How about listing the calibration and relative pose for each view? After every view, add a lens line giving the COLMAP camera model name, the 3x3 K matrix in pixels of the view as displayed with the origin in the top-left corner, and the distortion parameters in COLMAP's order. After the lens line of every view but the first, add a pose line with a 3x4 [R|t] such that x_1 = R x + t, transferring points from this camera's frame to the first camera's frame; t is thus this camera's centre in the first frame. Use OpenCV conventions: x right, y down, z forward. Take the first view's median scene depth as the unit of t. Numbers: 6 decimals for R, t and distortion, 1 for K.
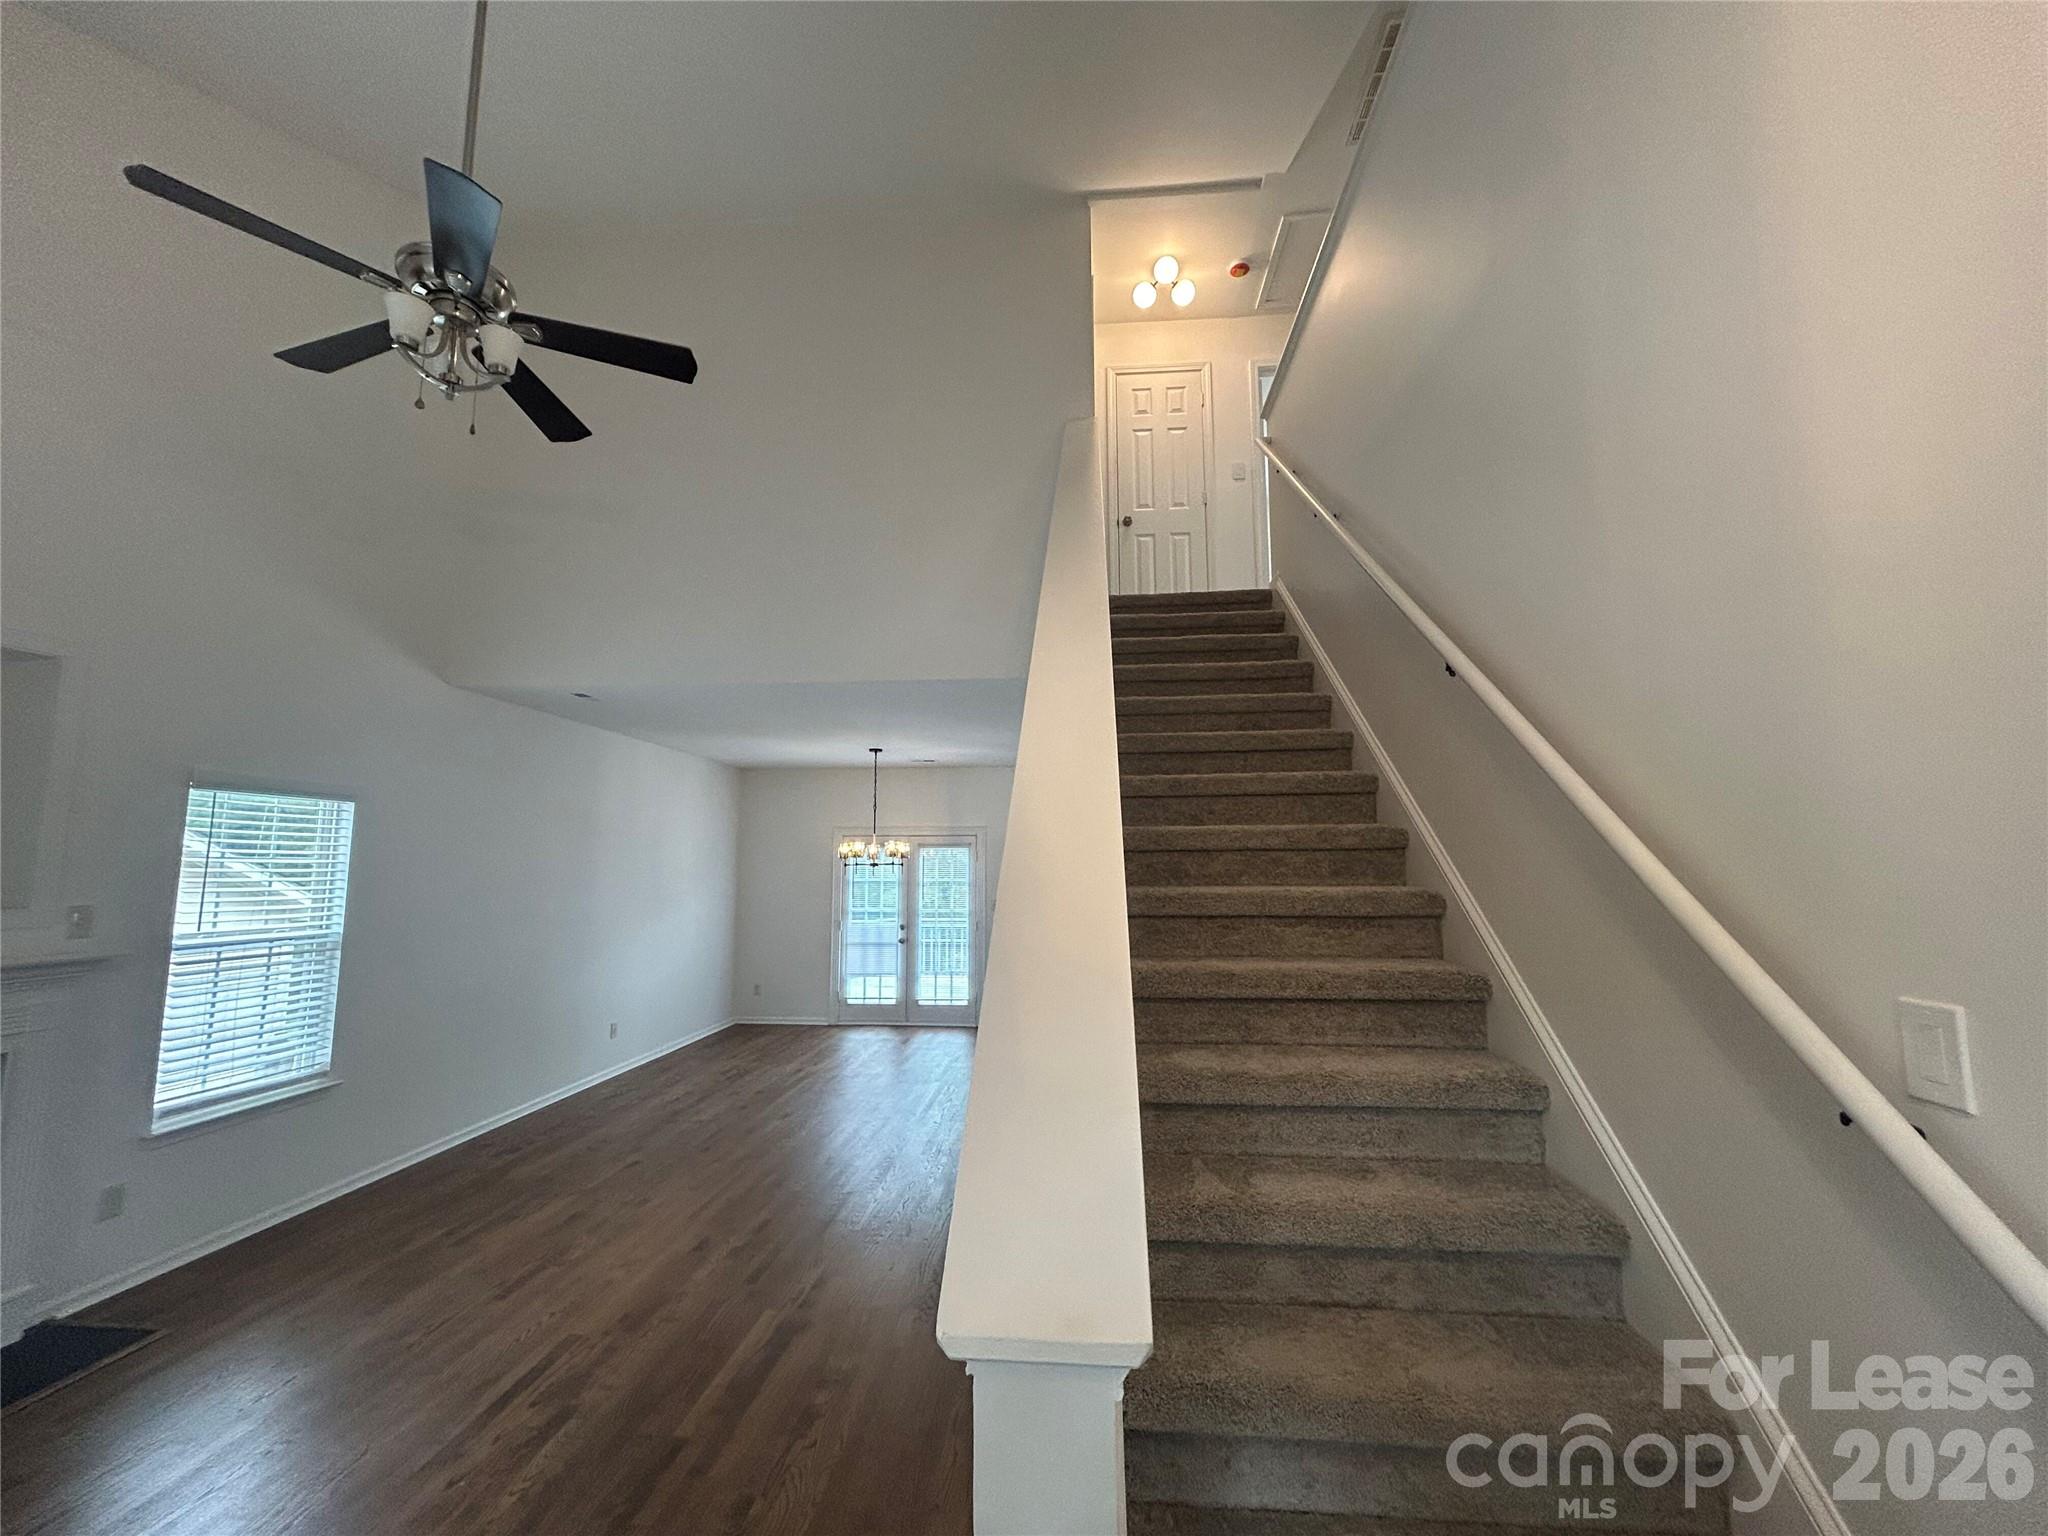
lens RADIAL K [[822.3, 0, 1020.0], [0, 822.3, 768.9], [0, 0, 1]] dist [-0.003222, 0.001749]
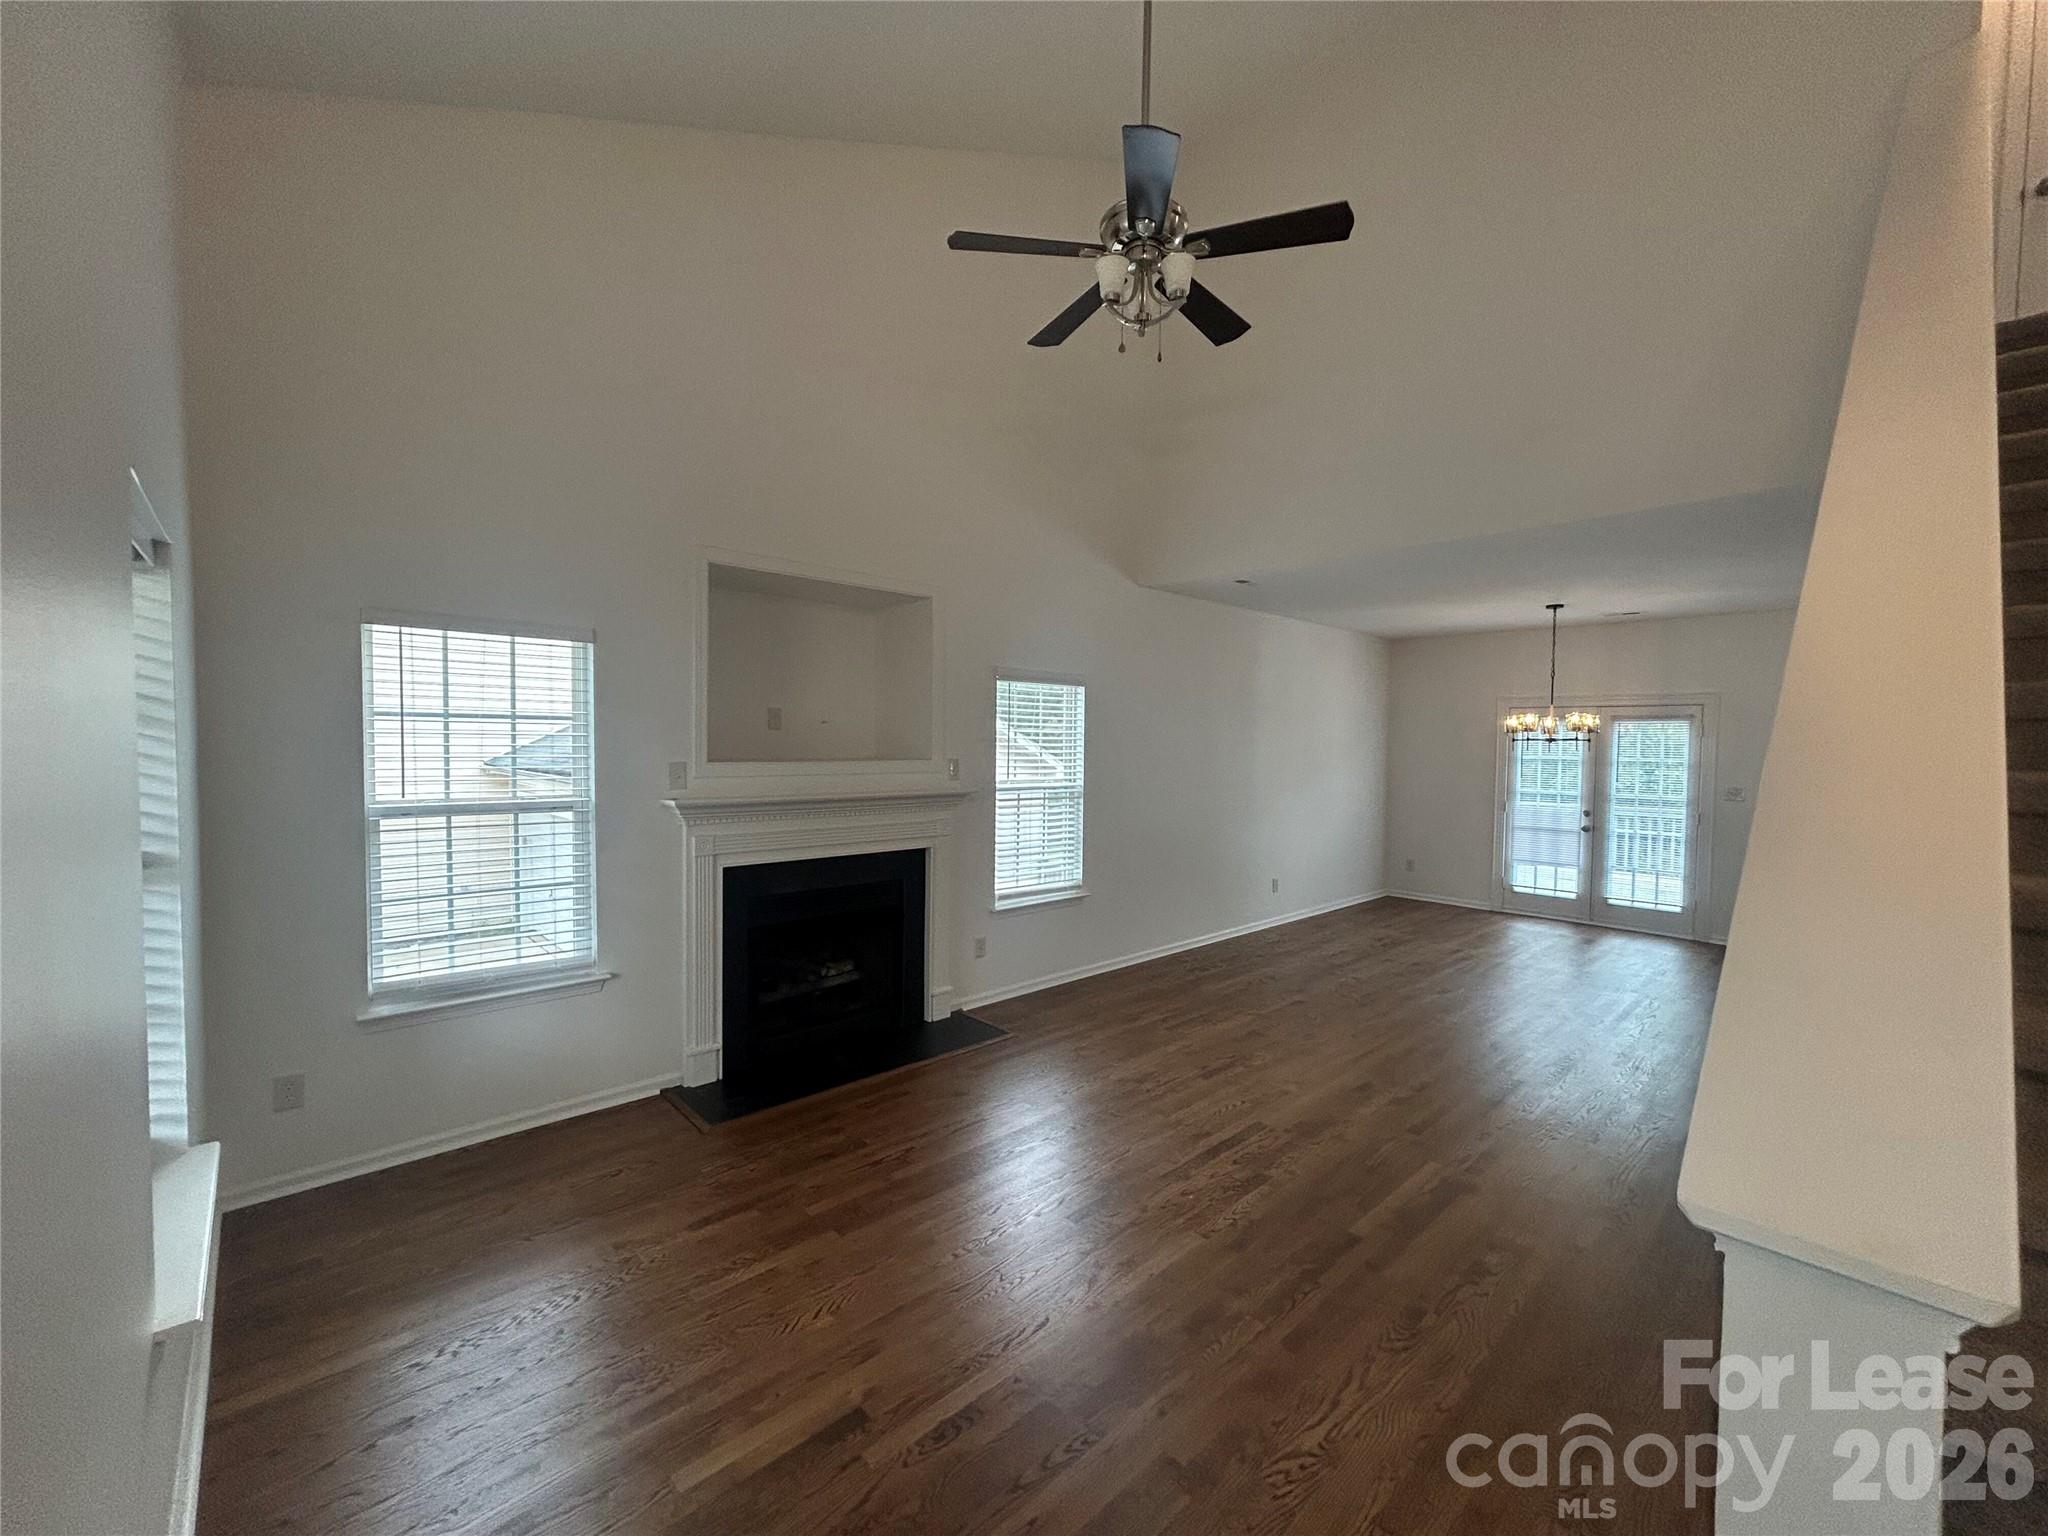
lens RADIAL K [[822.3, 0, 1019.5], [0, 822.3, 771.8], [0, 0, 1]] dist [-0.003222, 0.001749]
pose [[0.736960, 0.037932, -0.674871, -0.006793], [0.066941, 0.989420, 0.128711, 0.000007], [0.672613, -0.140031, 0.726624, -0.031259]]
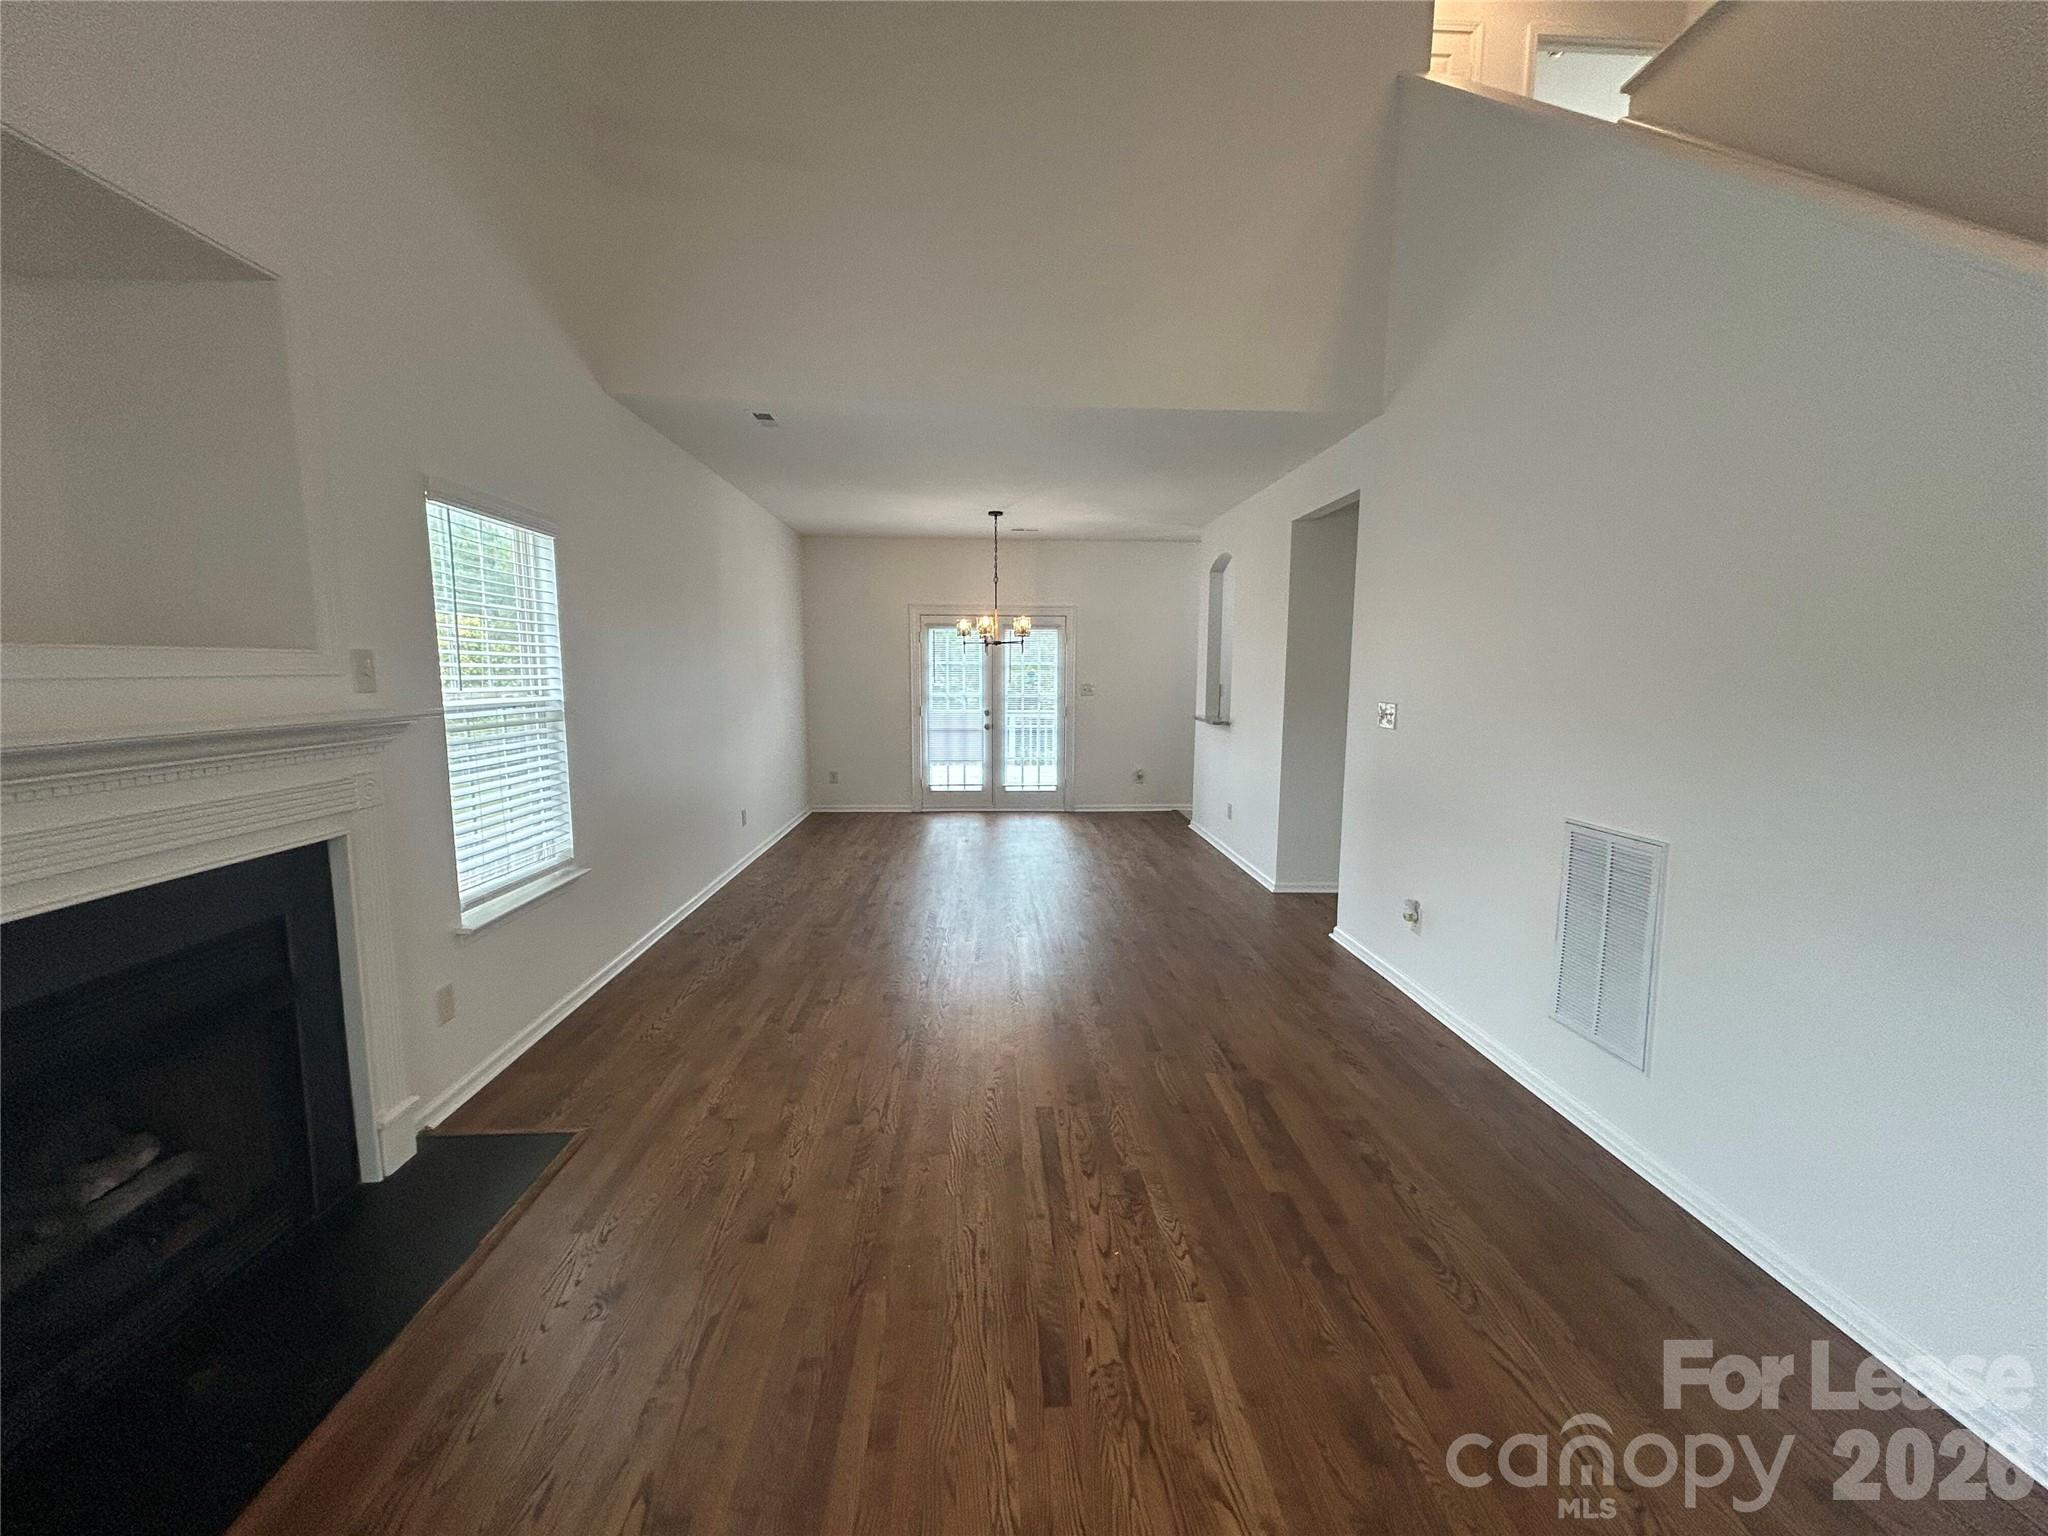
lens RADIAL K [[822.3, 0, 1028.9], [0, 822.3, 773.0], [0, 0, 1]] dist [-0.003222, 0.001749]
pose [[0.991064, -0.008997, 0.133080, -0.491227], [-0.023751, 0.969874, 0.242446, 0.061379], [-0.131253, -0.243441, 0.960994, 0.132983]]
